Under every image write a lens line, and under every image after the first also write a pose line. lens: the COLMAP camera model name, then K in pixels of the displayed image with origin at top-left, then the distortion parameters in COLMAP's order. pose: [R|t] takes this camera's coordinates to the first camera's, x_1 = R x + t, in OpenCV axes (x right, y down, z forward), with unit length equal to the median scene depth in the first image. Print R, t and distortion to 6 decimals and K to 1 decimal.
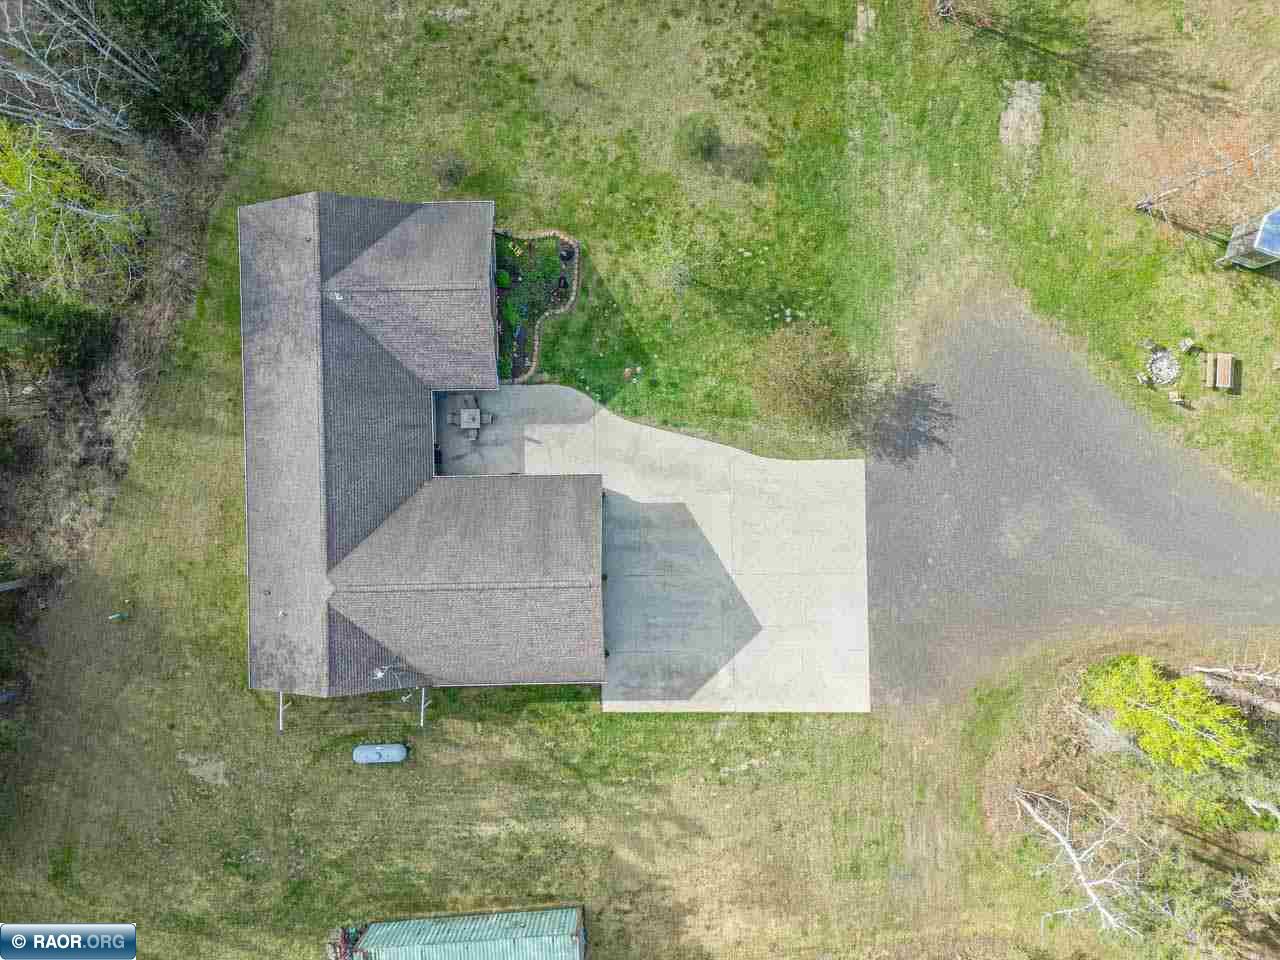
lens RADIAL K [[887.7, 0, 642.6], [0, 887.7, 483.9], [0, 0, 1]] dist [0.054974, -0.004215]
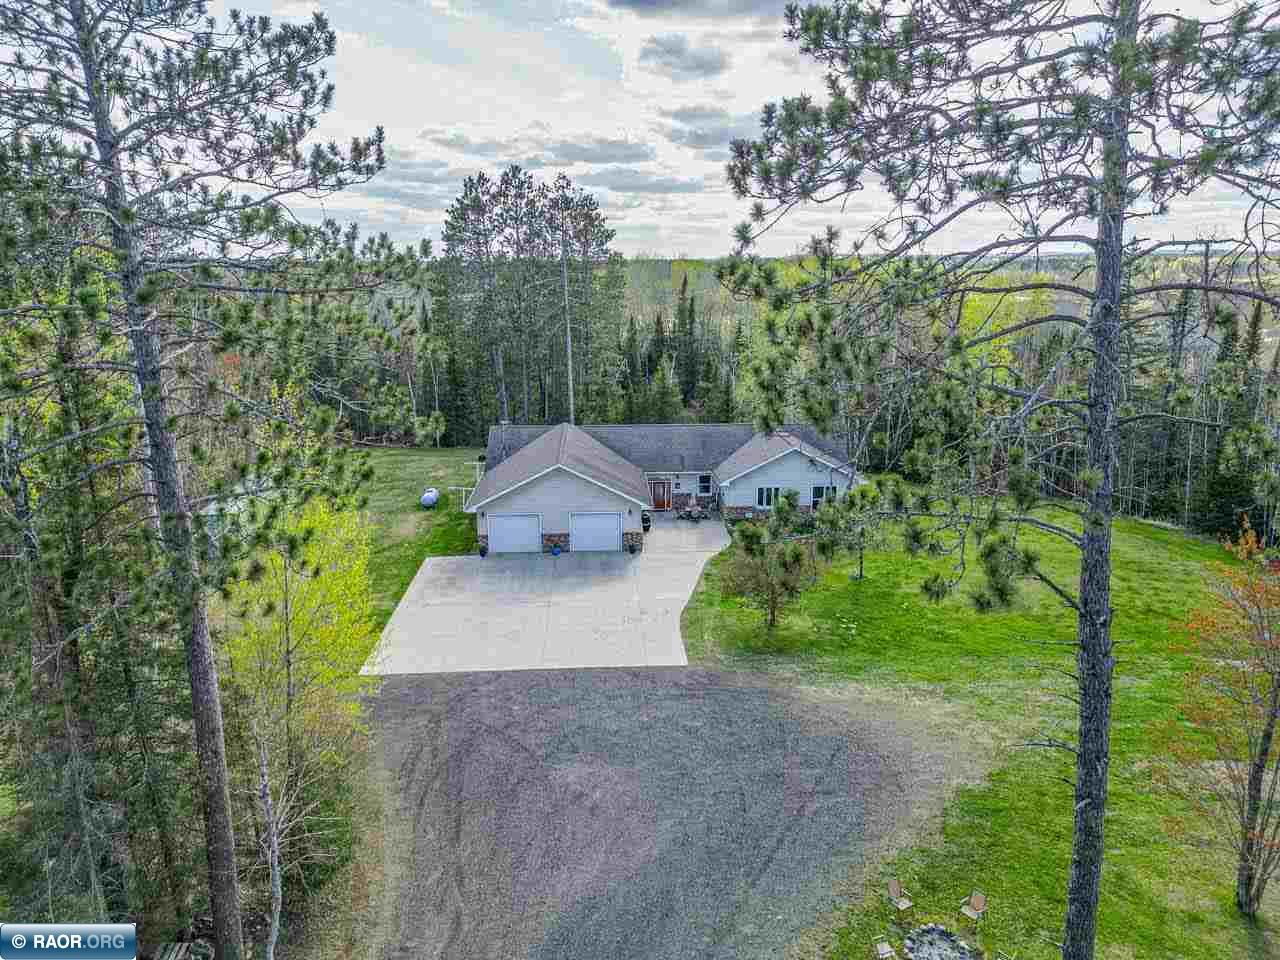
lens RADIAL K [[887.7, 0, 635.7], [0, 887.7, 479.6], [0, 0, 1]] dist [0.054974, -0.004215]
pose [[0.026833, 0.256742, -0.966107, 0.962497], [-0.999554, -0.005808, -0.029305, 0.042859], [-0.013135, 0.966463, 0.256471, 0.641017]]
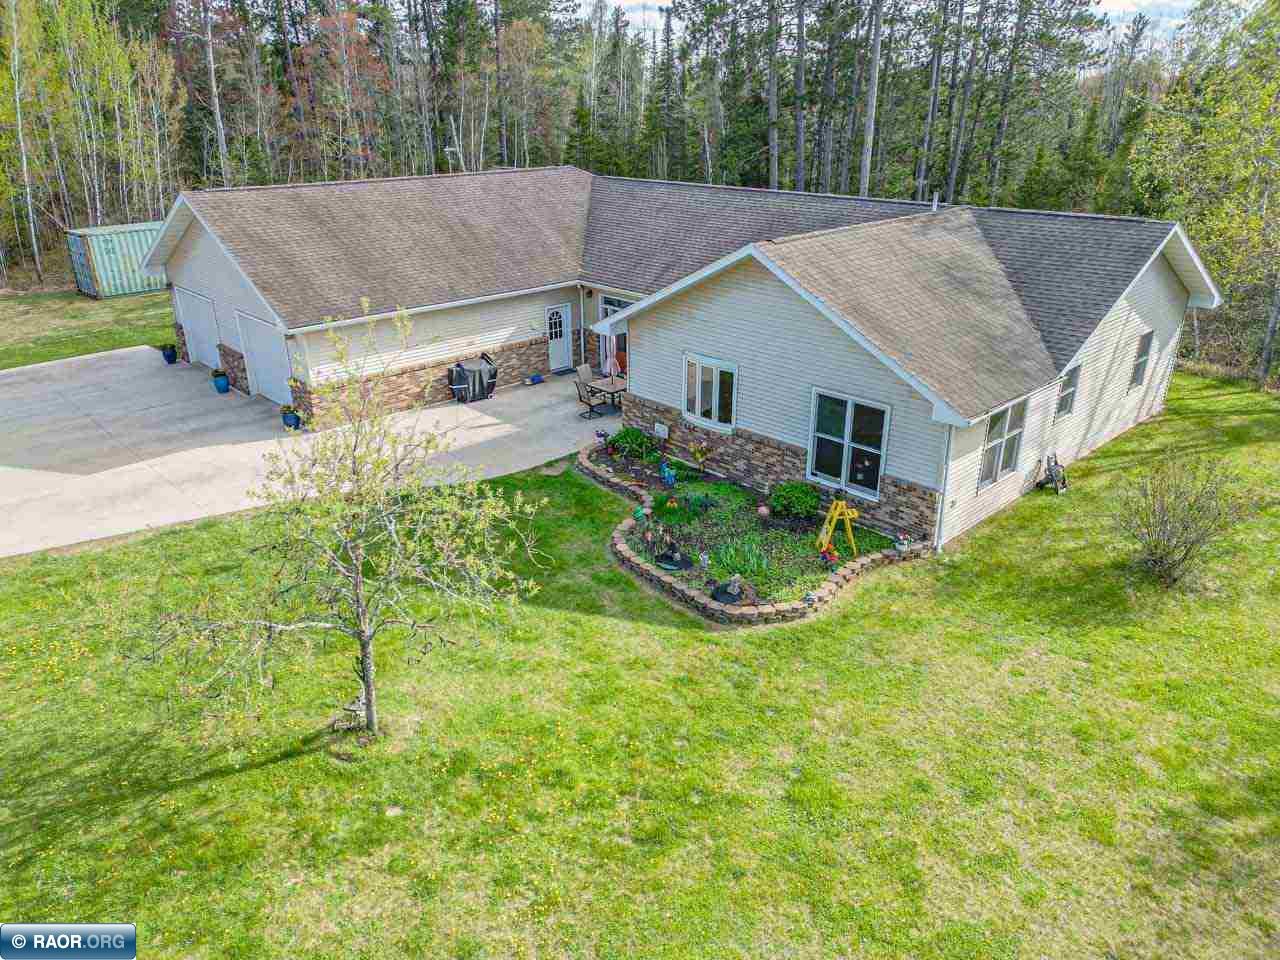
lens RADIAL K [[887.7, 0, 646.3], [0, 887.7, 480.5], [0, 0, 1]] dist [0.054974, -0.004215]
pose [[-0.735900, 0.285123, -0.614130, 0.113447], [-0.677061, -0.301447, 0.671356, -0.430290], [0.006291, 0.909854, 0.414880, 0.832052]]
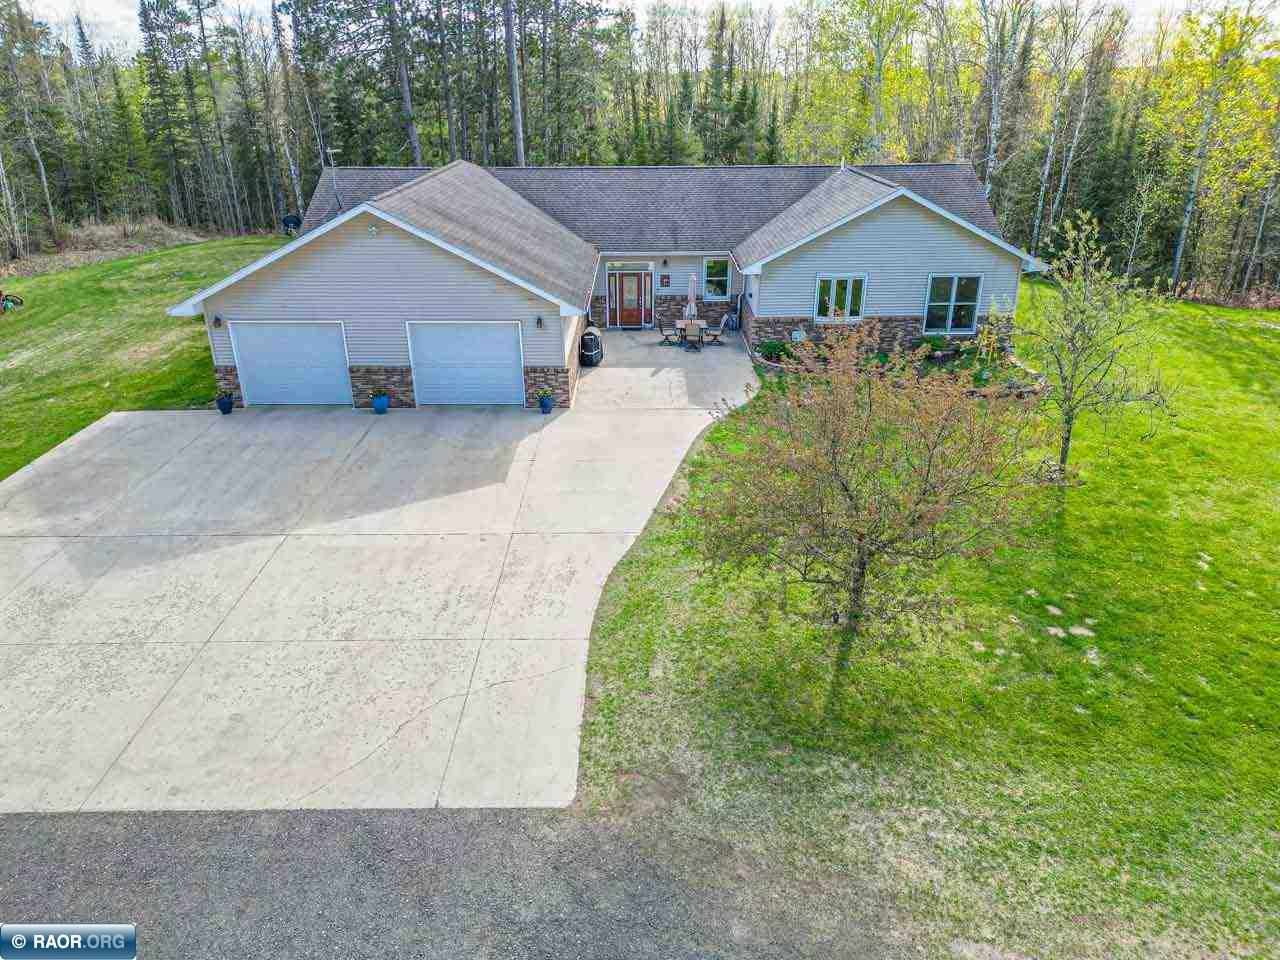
lens RADIAL K [[887.7, 0, 640.5], [0, 887.7, 481.7], [0, 0, 1]] dist [0.054974, -0.004215]
pose [[-0.021256, 0.424726, -0.905072, 0.420379], [-0.999717, -0.018660, 0.014722, -0.047177], [-0.010636, 0.905129, 0.425003, 0.823781]]
